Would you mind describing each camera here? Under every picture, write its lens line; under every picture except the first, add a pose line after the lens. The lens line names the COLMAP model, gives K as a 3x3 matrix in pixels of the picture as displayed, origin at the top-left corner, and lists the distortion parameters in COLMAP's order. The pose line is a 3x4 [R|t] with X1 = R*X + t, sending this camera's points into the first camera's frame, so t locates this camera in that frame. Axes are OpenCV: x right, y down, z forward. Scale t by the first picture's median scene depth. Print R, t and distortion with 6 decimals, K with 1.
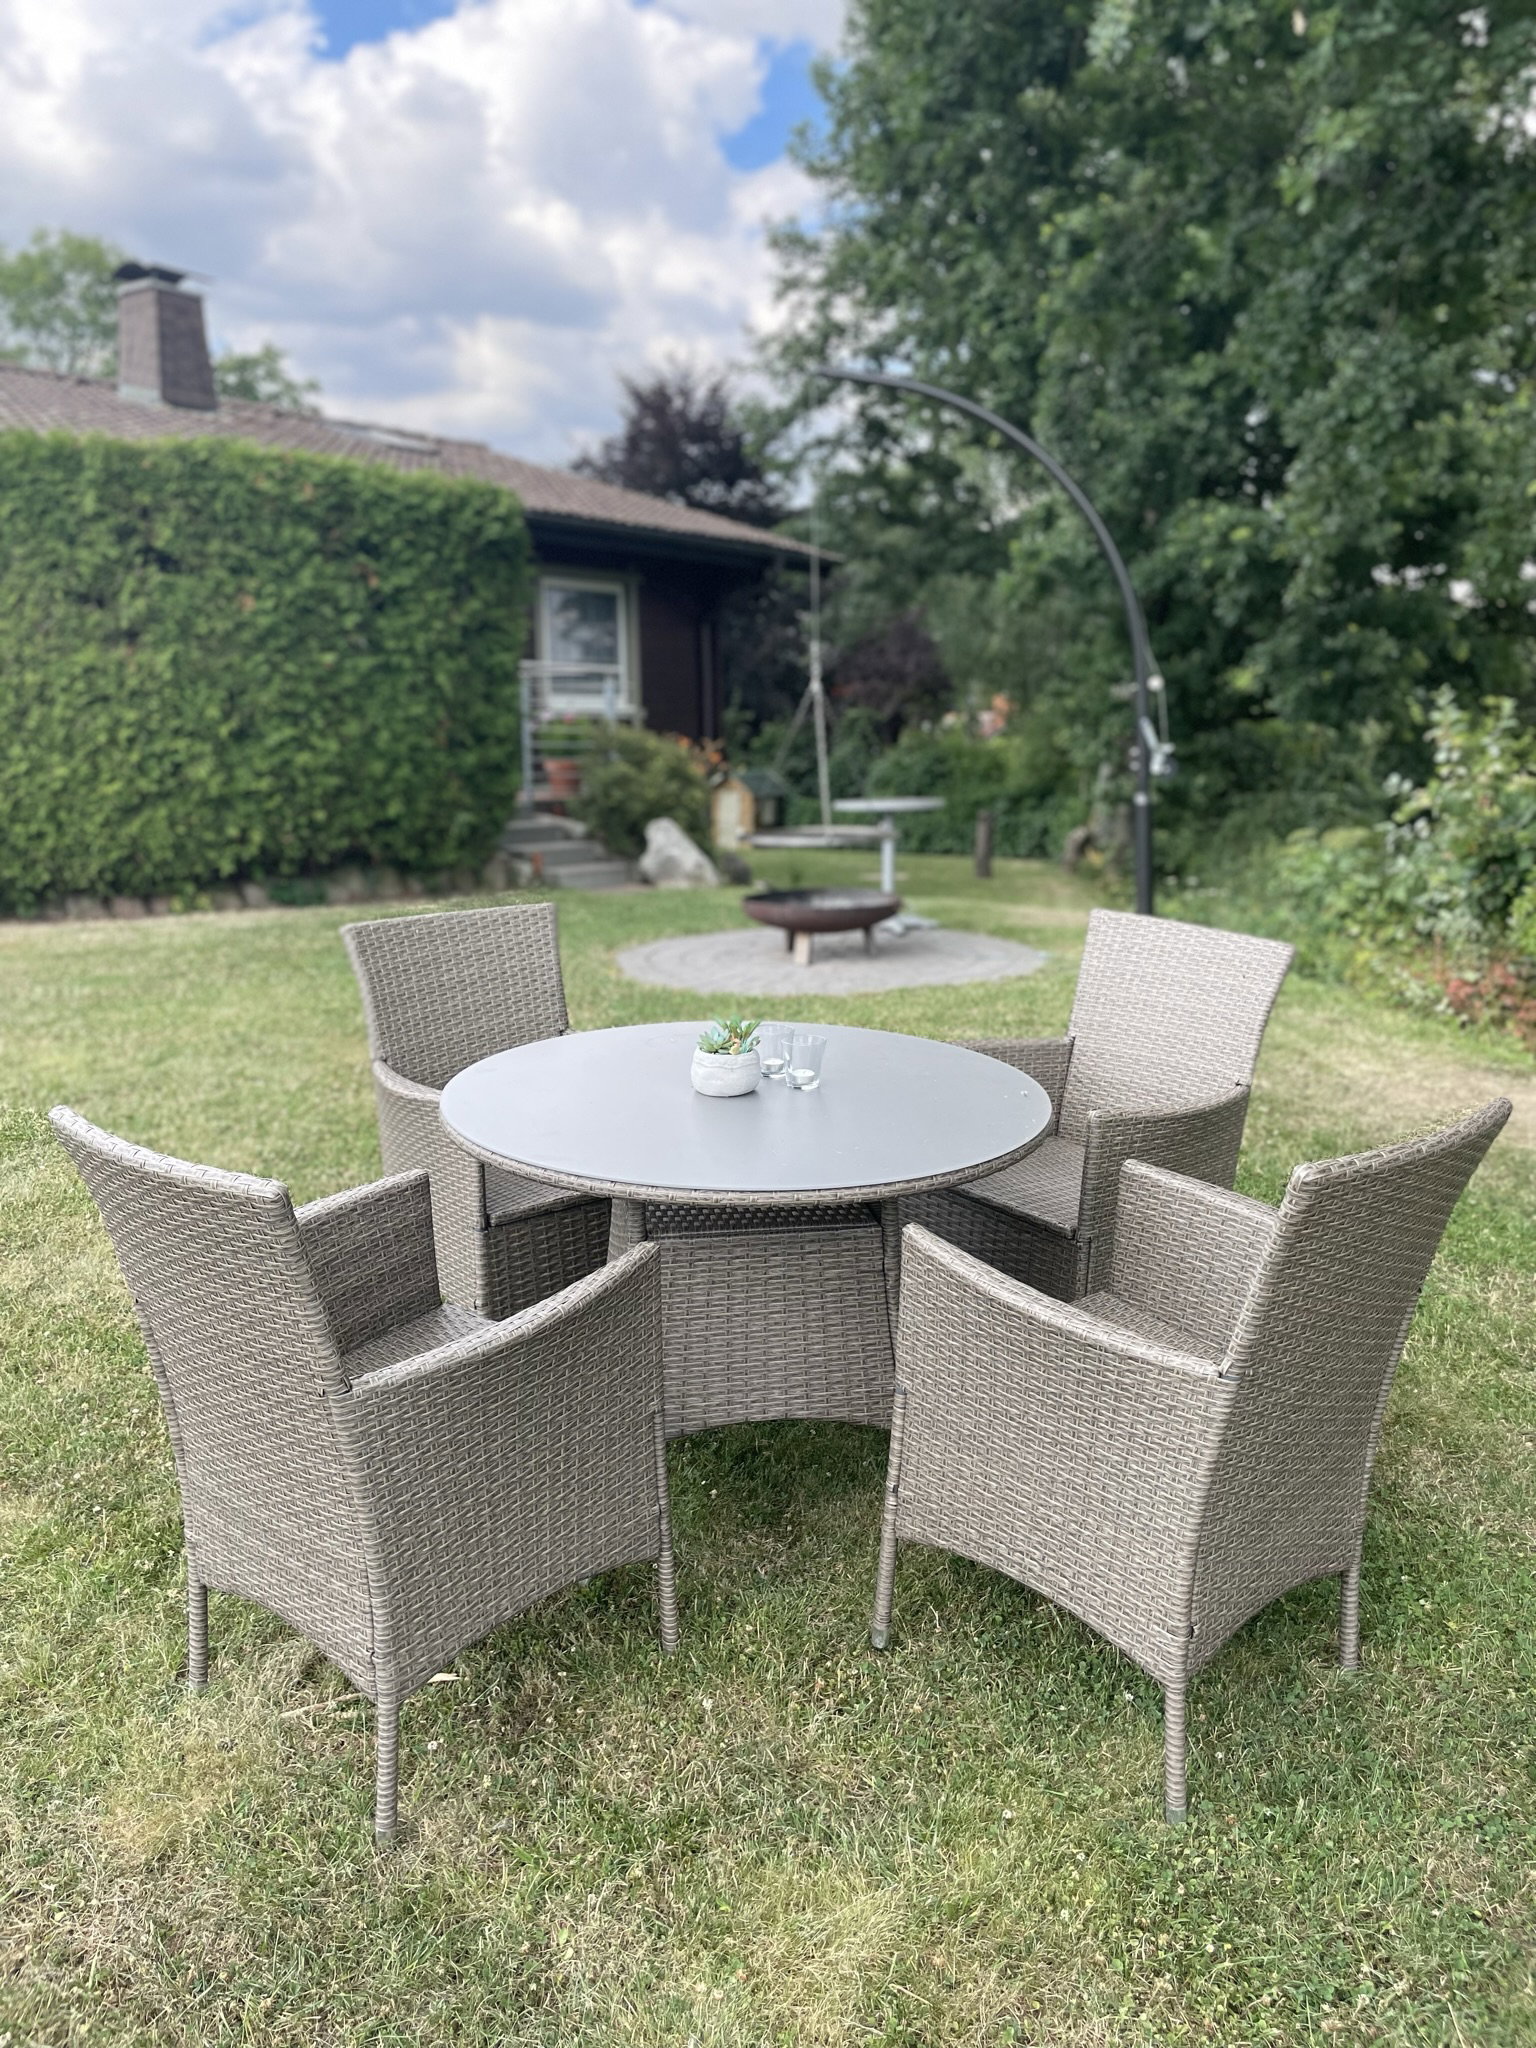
lens RADIAL K [[1573.5, 0, 768.0], [0, 1573.5, 1024.0], [0, 0, 1]] dist [0.002009, 0.003270]
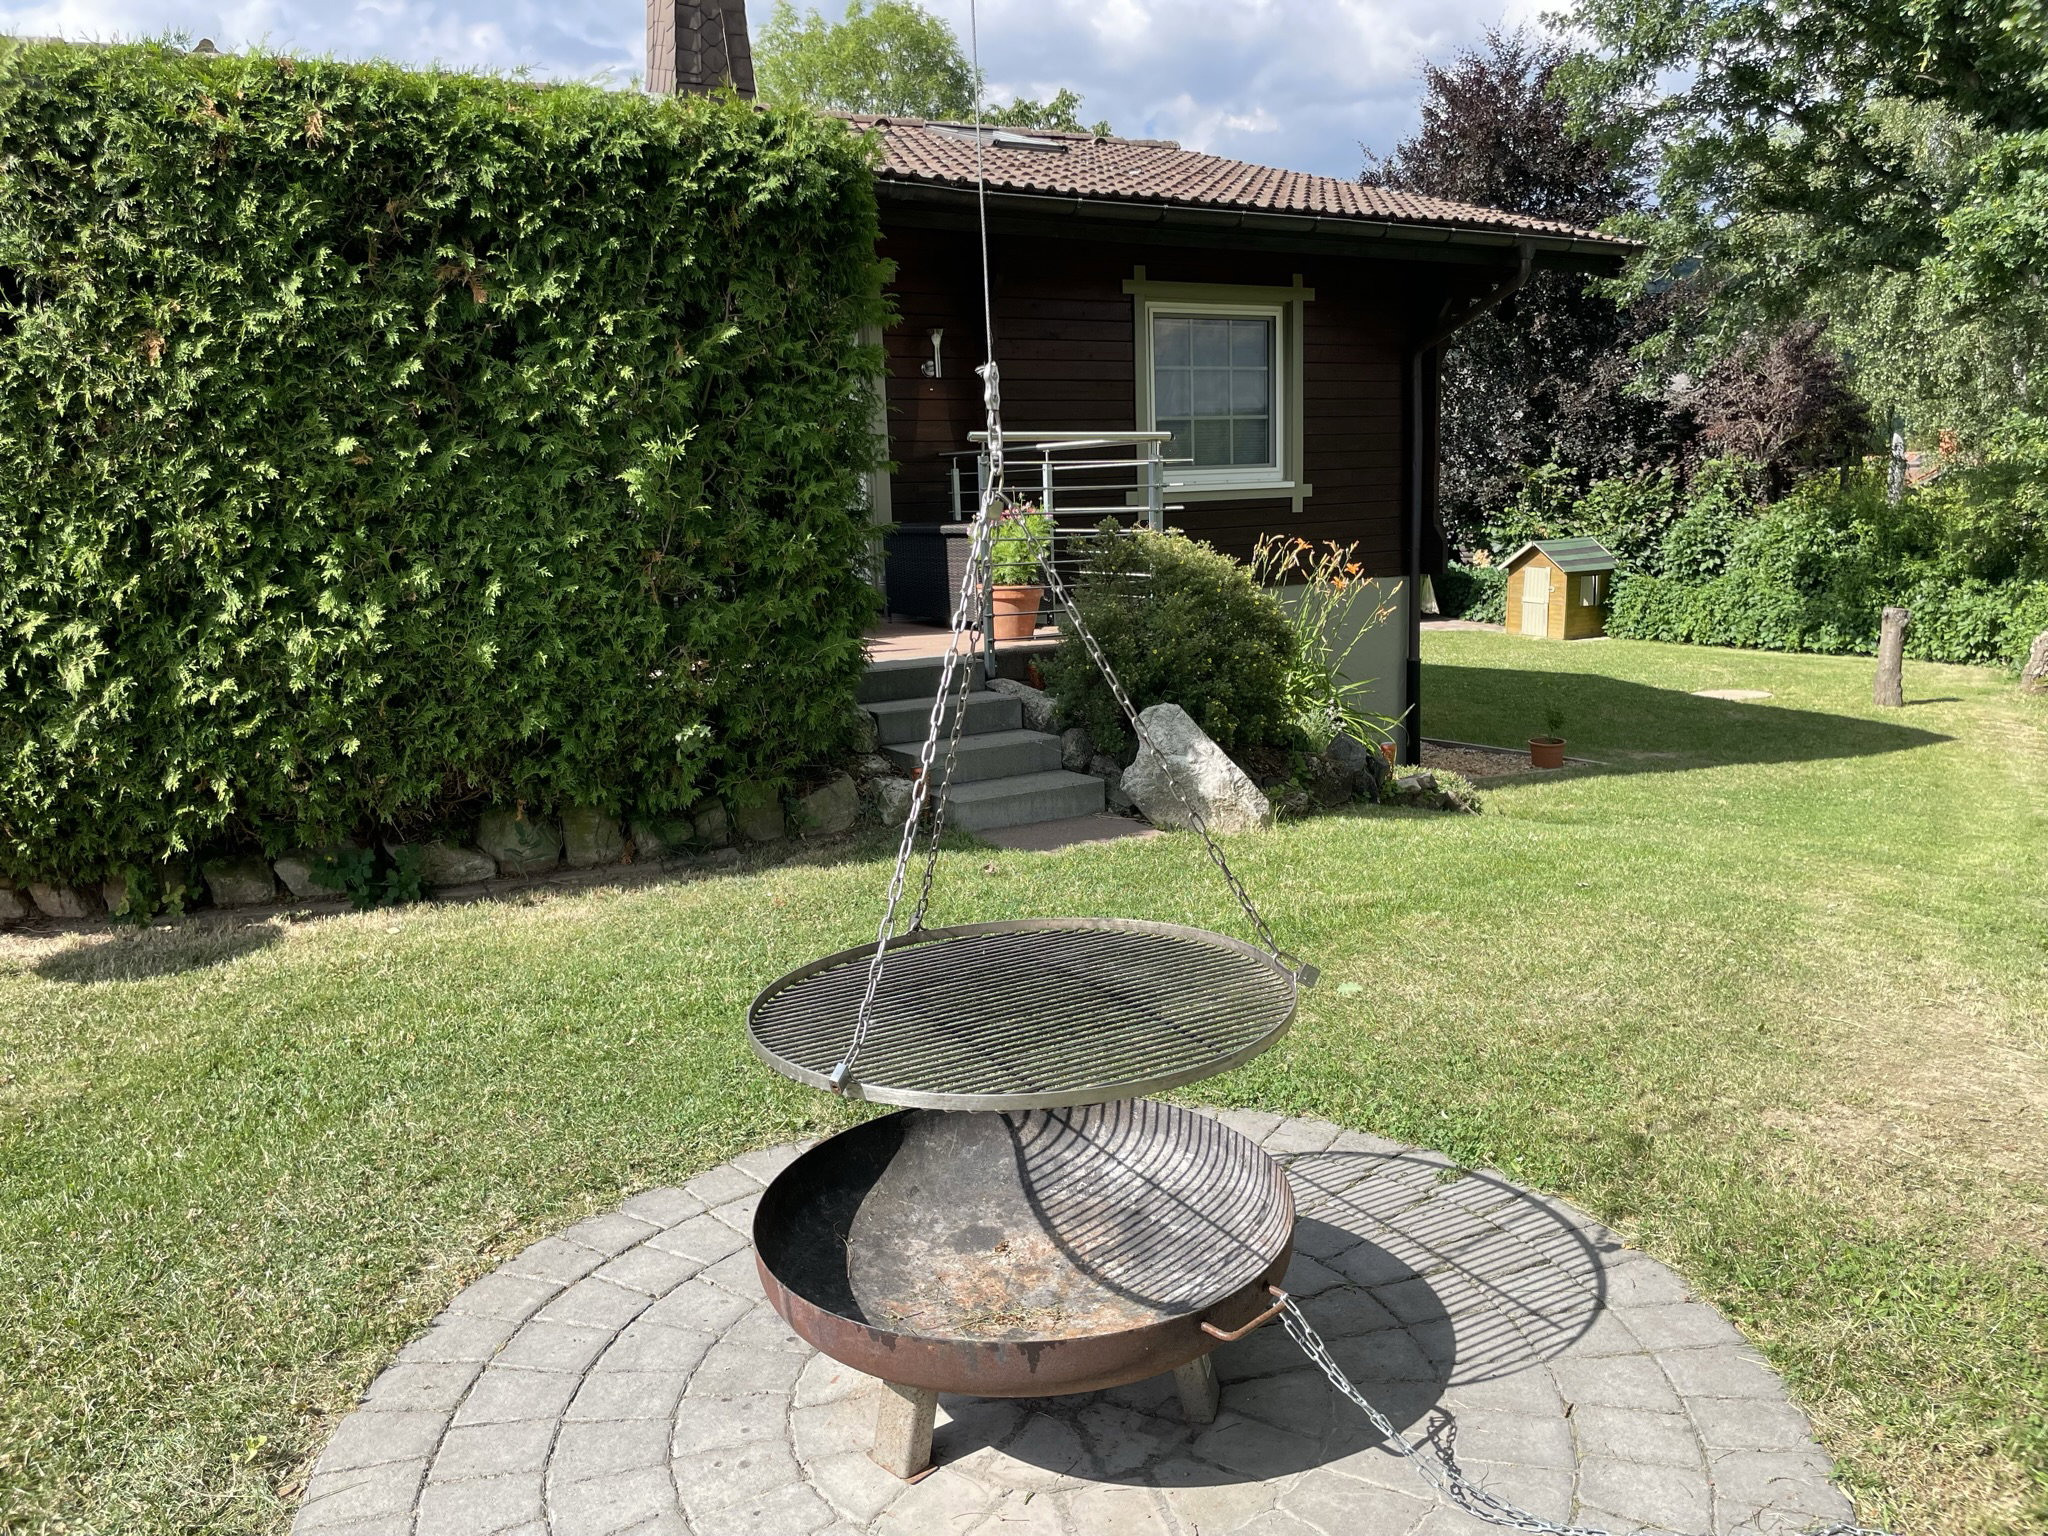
lens RADIAL K [[1573.5, 0, 1024.0], [0, 1573.5, 768.0], [0, 0, 1]] dist [0.002009, 0.003270]
pose [[0.927547, 0.039949, -0.371565, 0.115046], [-0.042172, 0.999108, 0.002144, -0.130671], [0.371319, 0.013681, 0.928404, 0.572443]]
